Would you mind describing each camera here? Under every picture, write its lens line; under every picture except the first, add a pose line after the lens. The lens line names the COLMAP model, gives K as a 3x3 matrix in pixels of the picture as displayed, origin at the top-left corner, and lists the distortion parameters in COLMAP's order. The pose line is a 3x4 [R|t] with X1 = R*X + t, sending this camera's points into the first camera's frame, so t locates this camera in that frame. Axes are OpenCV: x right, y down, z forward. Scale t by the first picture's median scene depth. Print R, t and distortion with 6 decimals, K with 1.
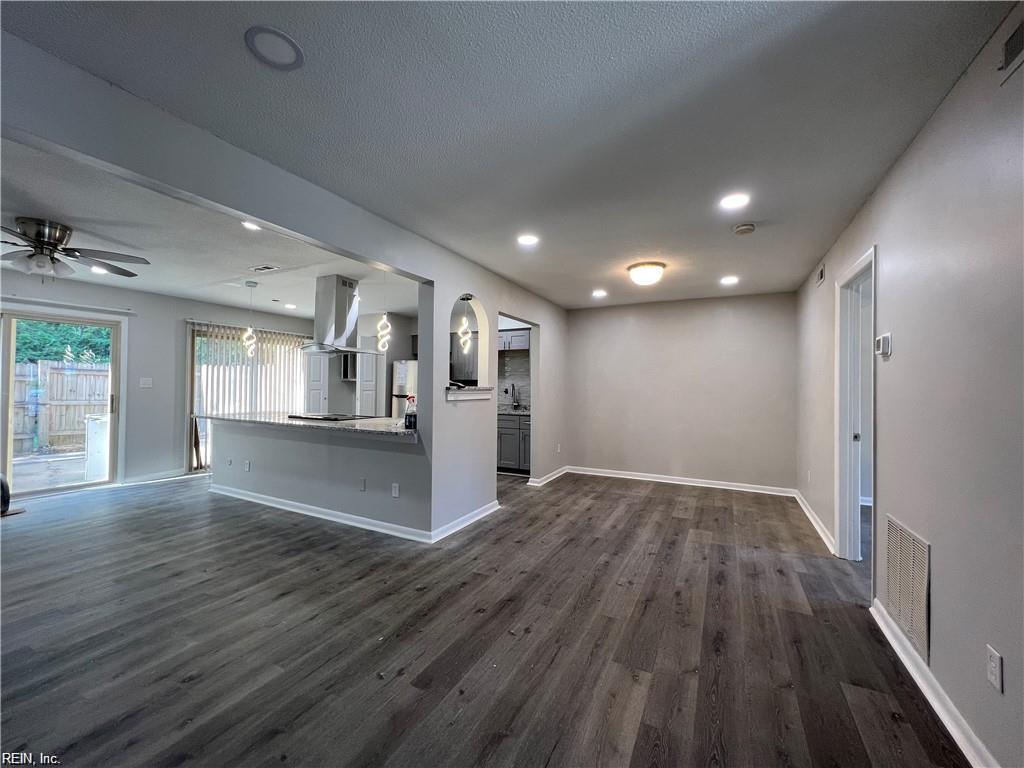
lens RADIAL K [[406.8, 0, 509.7], [0, 406.8, 380.4], [0, 0, 1]] dist [-0.003958, 0.001807]
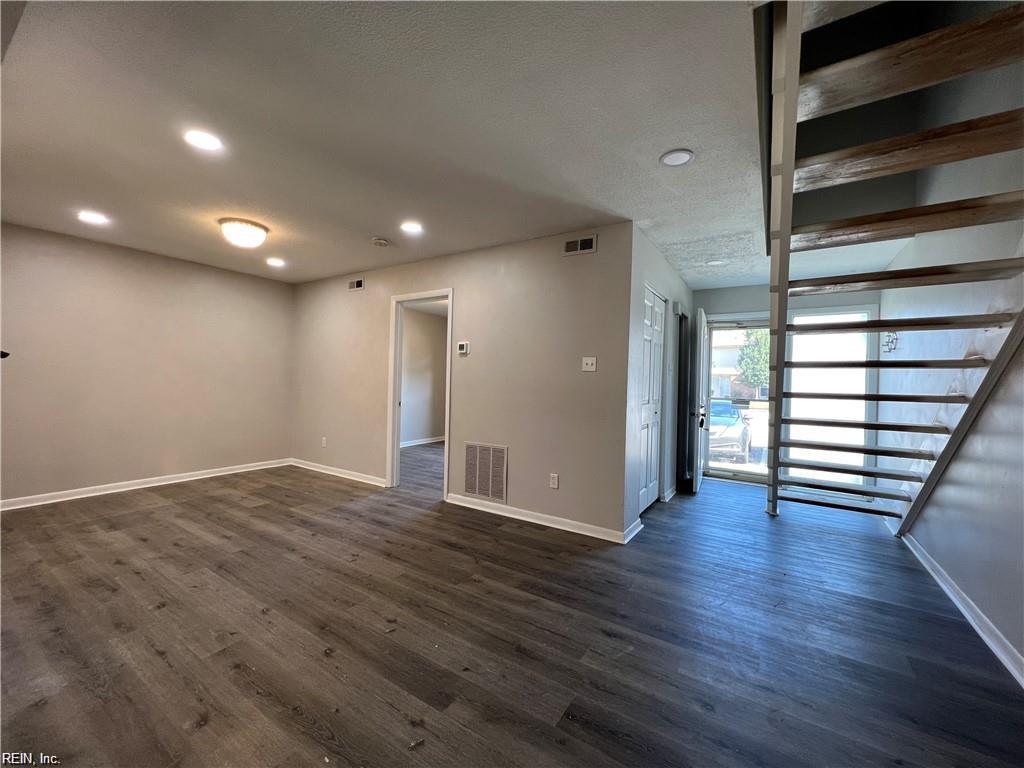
lens RADIAL K [[410.6, 0, 510.6], [0, 410.6, 376.9], [0, 0, 1]] dist [-0.003167, 0.000700]
pose [[0.089562, 0.001150, 0.995981, -0.506886], [-0.039138, 0.999231, 0.002365, 0.016611], [-0.995212, -0.039192, 0.089538, 0.373972]]
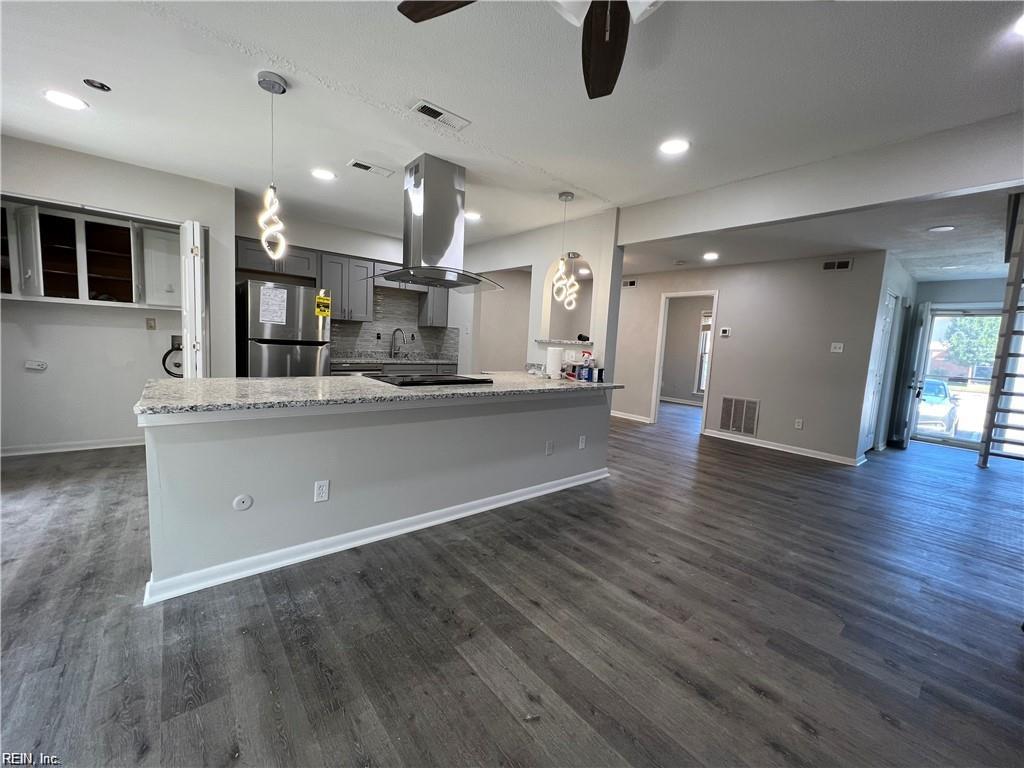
lens RADIAL K [[406.8, 0, 516.1], [0, 406.8, 379.7], [0, 0, 1]] dist [-0.003958, 0.001807]
pose [[0.381245, -0.077025, 0.921260, -1.206128], [-0.063779, 0.991957, 0.109330, 0.009749], [-0.922271, -0.100439, 0.373266, 0.737900]]
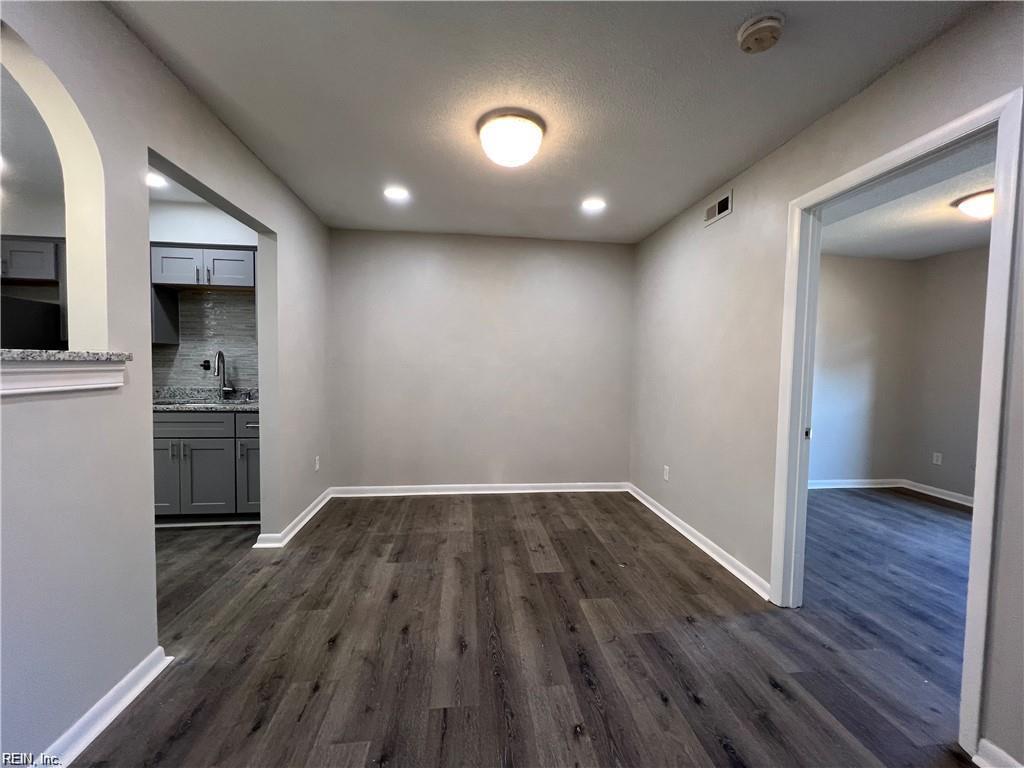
lens RADIAL K [[406.8, 0, 511.0], [0, 406.8, 383.5], [0, 0, 1]] dist [-0.003958, 0.001807]
pose [[0.826724, -0.021497, 0.562197, 0.038943], [-0.018590, 0.997680, 0.065486, 0.014846], [-0.562301, -0.064590, 0.824406, 0.584586]]
